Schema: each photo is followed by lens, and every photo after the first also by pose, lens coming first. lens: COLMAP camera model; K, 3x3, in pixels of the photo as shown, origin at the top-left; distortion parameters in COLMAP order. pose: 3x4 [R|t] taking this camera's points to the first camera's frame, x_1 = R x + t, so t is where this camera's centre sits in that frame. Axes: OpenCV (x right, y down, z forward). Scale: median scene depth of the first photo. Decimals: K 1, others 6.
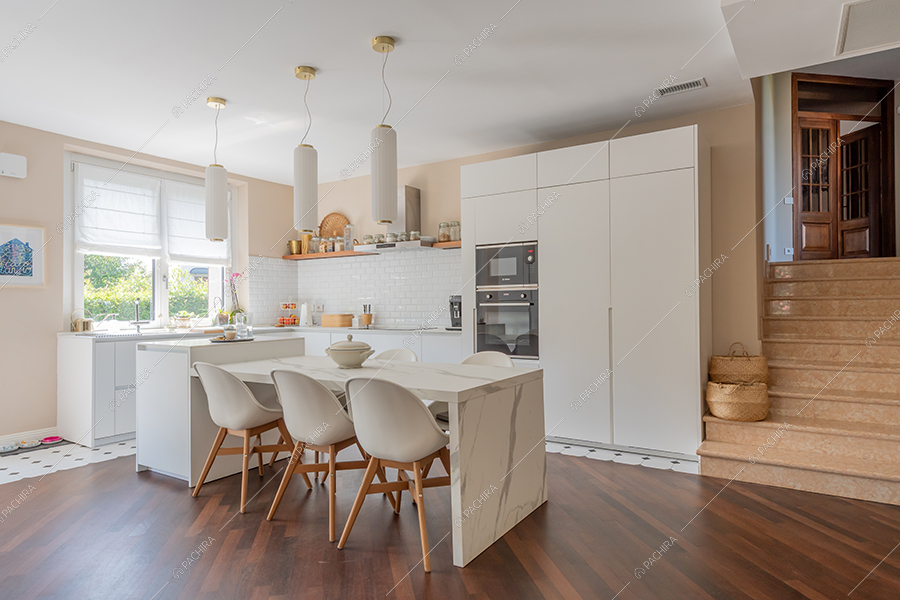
lens RADIAL K [[548.3, 0, 446.1], [0, 548.3, 298.5], [0, 0, 1]] dist [0.038971, 0.001451]
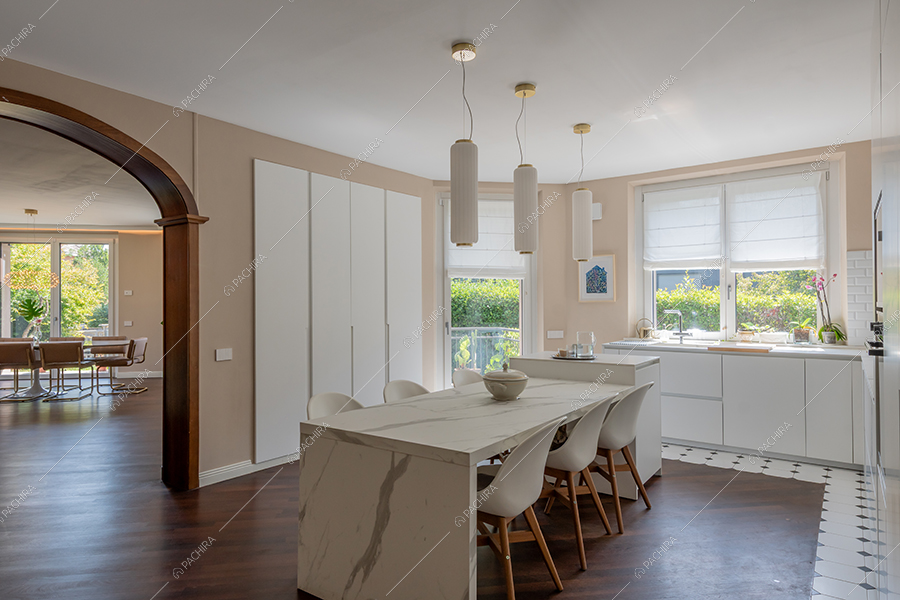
lens RADIAL K [[548.3, 0, 446.1], [0, 548.3, 298.5], [0, 0, 1]] dist [0.038971, 0.001451]
pose [[-0.061718, 0.003386, -0.998088, 0.510566], [0.016960, 0.999853, 0.002343, -0.032761], [0.997950, -0.016783, -0.061766, 0.643317]]
